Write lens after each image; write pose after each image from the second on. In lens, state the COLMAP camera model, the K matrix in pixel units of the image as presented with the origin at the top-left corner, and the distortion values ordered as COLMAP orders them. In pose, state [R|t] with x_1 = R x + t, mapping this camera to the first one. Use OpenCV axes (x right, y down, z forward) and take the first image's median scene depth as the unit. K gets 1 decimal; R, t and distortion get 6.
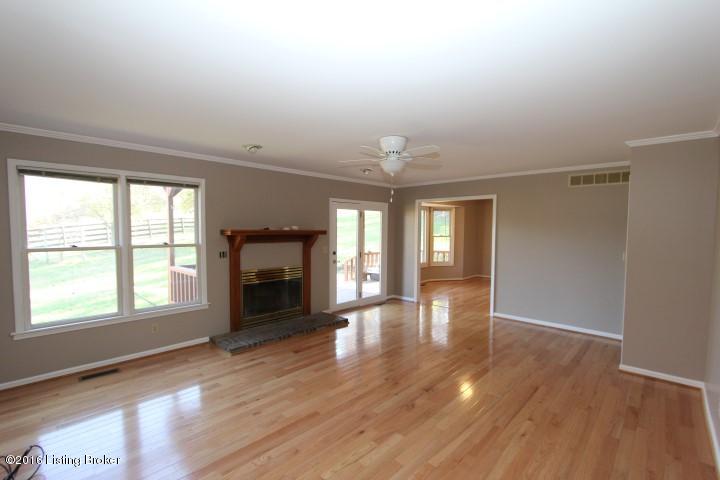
lens RADIAL K [[331.9, 0, 361.4], [0, 331.9, 244.9], [0, 0, 1]] dist [-0.017819, 0.001342]
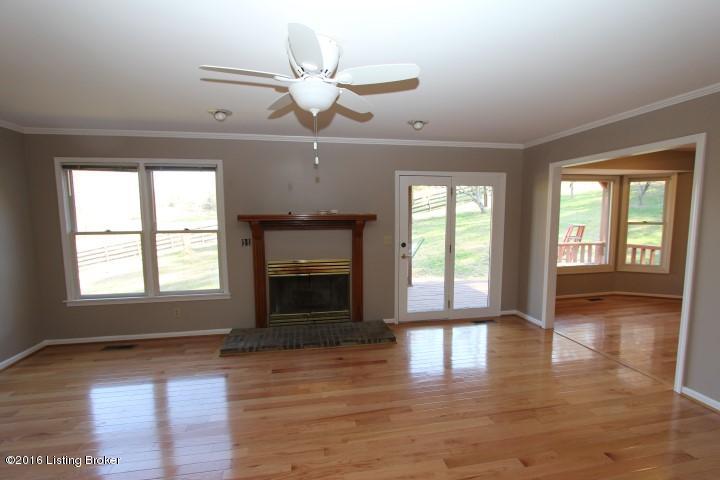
lens RADIAL K [[331.9, 0, 359.0], [0, 331.9, 241.8], [0, 0, 1]] dist [-0.017819, 0.001342]
pose [[0.809652, 0.041575, -0.585436, 0.361855], [-0.019271, 0.998833, 0.044281, -0.017314], [0.586594, -0.024570, 0.809508, 0.441278]]
